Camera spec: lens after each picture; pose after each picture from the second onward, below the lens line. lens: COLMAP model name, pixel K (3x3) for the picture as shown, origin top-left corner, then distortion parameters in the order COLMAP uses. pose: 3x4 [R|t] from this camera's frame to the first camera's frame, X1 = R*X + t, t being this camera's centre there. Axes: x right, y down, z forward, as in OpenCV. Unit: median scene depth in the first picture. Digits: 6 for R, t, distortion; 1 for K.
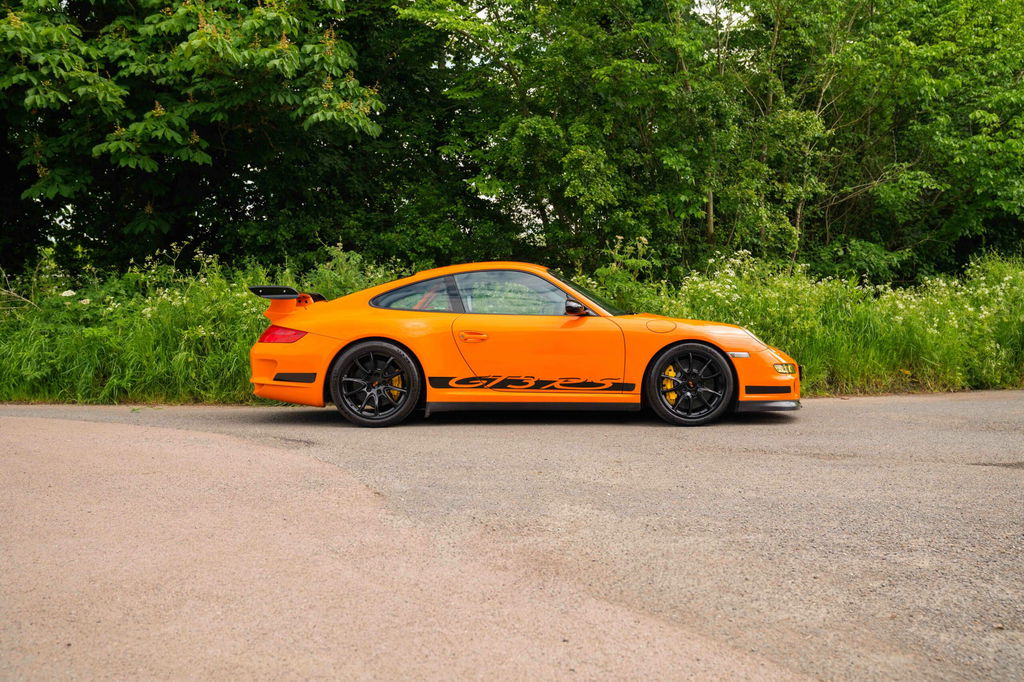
lens RADIAL K [[1076.6, 0, 512.0], [0, 1076.6, 341.0], [0, 0, 1]] dist [0.000187, 0.369000]
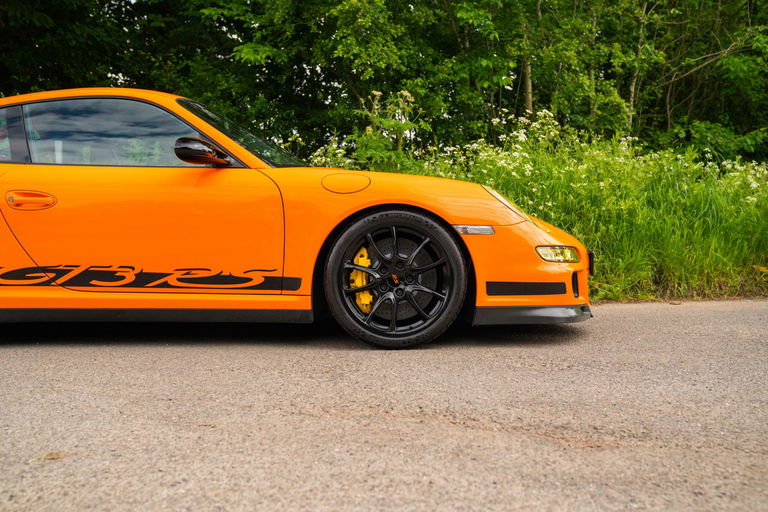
lens RADIAL K [[869.8, 0, 384.0], [0, 869.8, 256.0], [0, 0, 1]] dist [0.115757, 0.013685]
pose [[0.998770, -0.001113, -0.049572, 0.135038], [0.001092, 0.999999, -0.000464, 0.020174], [0.049573, 0.000409, 0.998770, 0.377227]]
